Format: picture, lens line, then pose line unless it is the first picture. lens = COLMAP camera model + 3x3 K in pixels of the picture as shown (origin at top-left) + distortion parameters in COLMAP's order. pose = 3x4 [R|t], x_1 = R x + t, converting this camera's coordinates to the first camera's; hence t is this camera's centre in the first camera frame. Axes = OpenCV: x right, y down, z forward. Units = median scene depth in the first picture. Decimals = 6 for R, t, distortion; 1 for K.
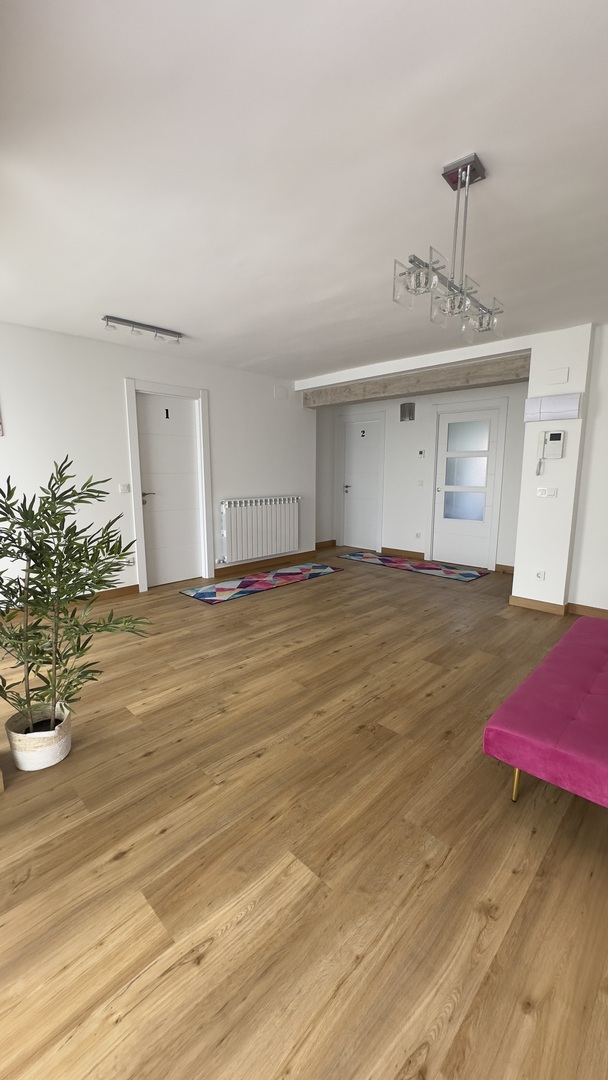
lens RADIAL K [[428.5, 0, 305.2], [0, 428.5, 540.7], [0, 0, 1]] dist [0.000920, 0.000045]
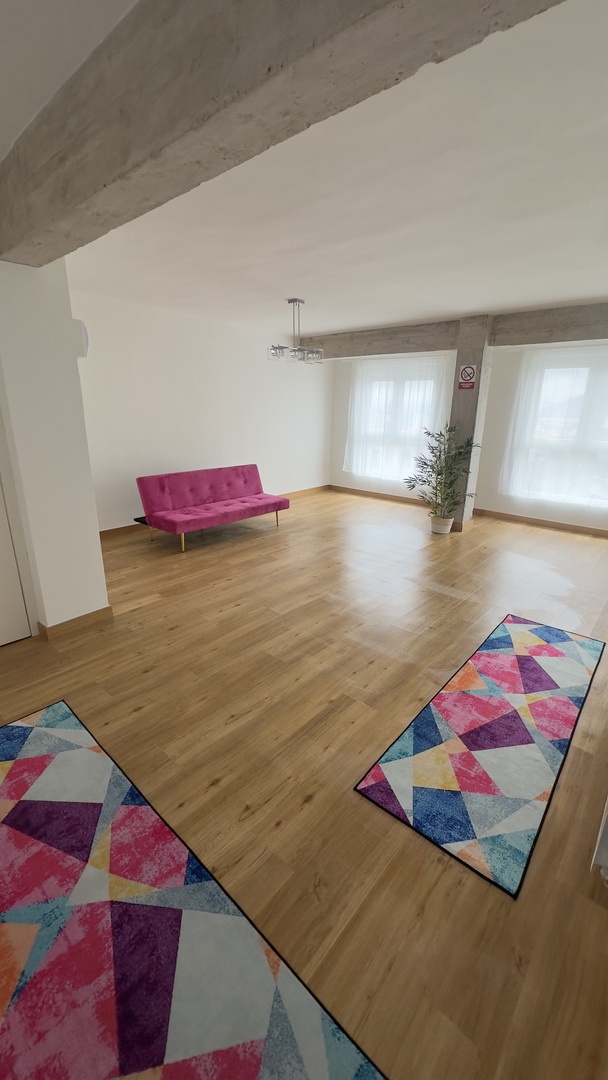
lens RADIAL K [[428.5, 0, 305.2], [0, 428.5, 539.3], [0, 0, 1]] dist [0.000920, 0.000045]
pose [[-0.998130, -0.006031, -0.060824, 0.201896], [-0.032486, 0.895273, 0.444332, -0.314465], [0.051775, 0.445477, -0.893795, 1.668020]]
